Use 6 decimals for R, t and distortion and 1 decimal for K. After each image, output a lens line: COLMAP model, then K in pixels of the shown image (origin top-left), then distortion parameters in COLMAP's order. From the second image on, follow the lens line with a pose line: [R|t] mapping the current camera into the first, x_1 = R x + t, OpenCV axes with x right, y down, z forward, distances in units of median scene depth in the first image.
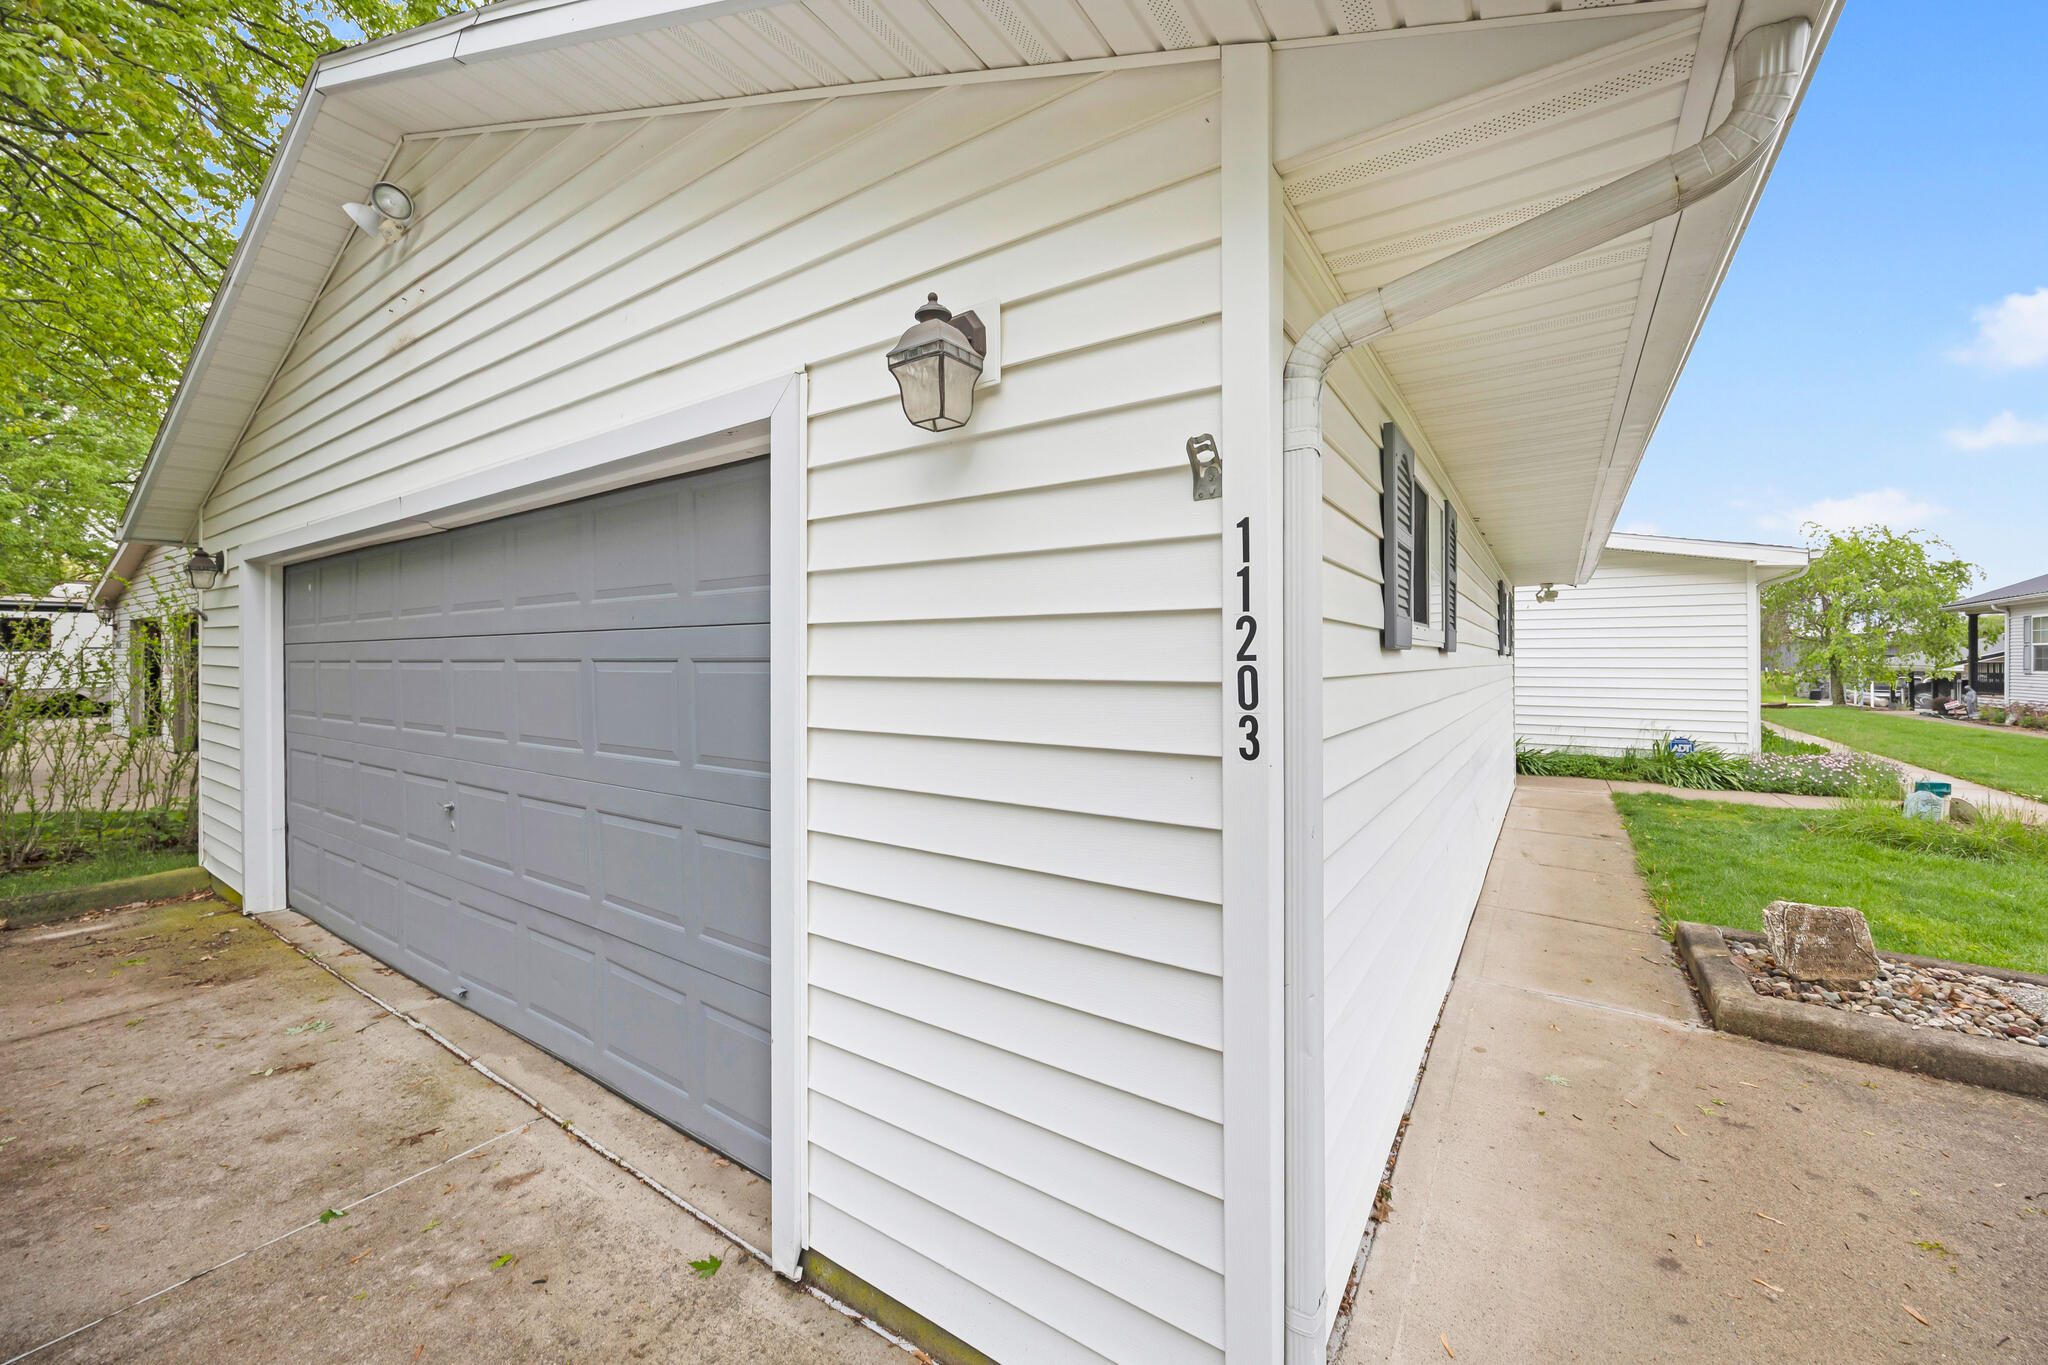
lens RADIAL K [[783.4, 0, 1012.3], [0, 783.4, 666.7], [0, 0, 1]] dist [-0.004659, 0.000429]
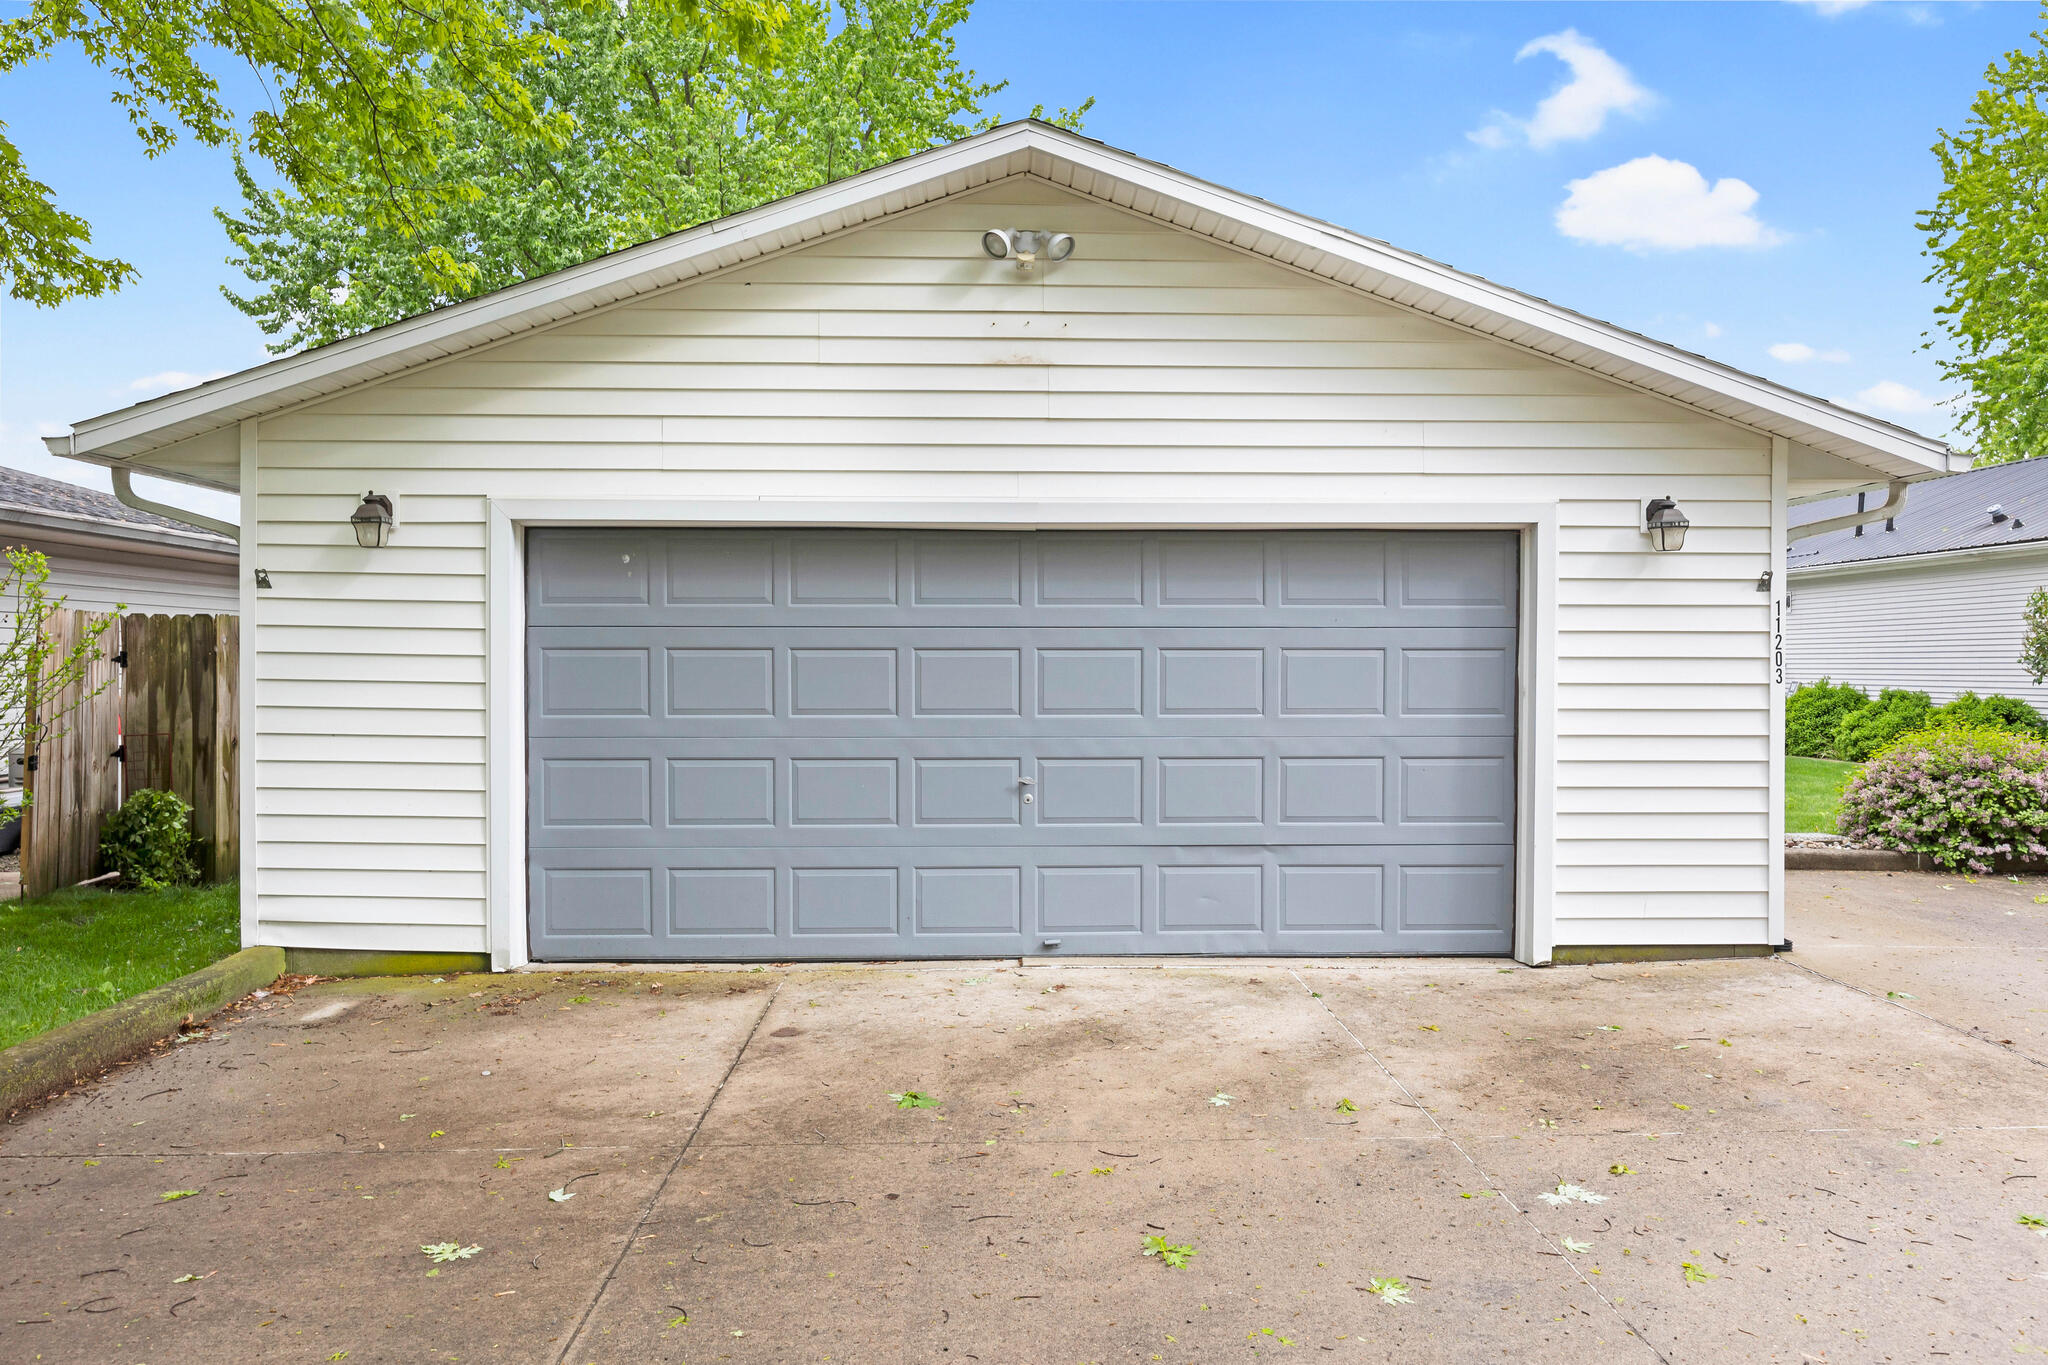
lens RADIAL K [[1437.2, 0, 1018.6], [0, 1437.2, 685.0], [0, 0, 1]] dist [0.041194, 0.001240]
pose [[0.812075, -0.008195, 0.583496, -5.058278], [0.003631, 0.999953, 0.008991, 0.063502], [-0.583542, -0.005183, 0.812066, -1.706334]]
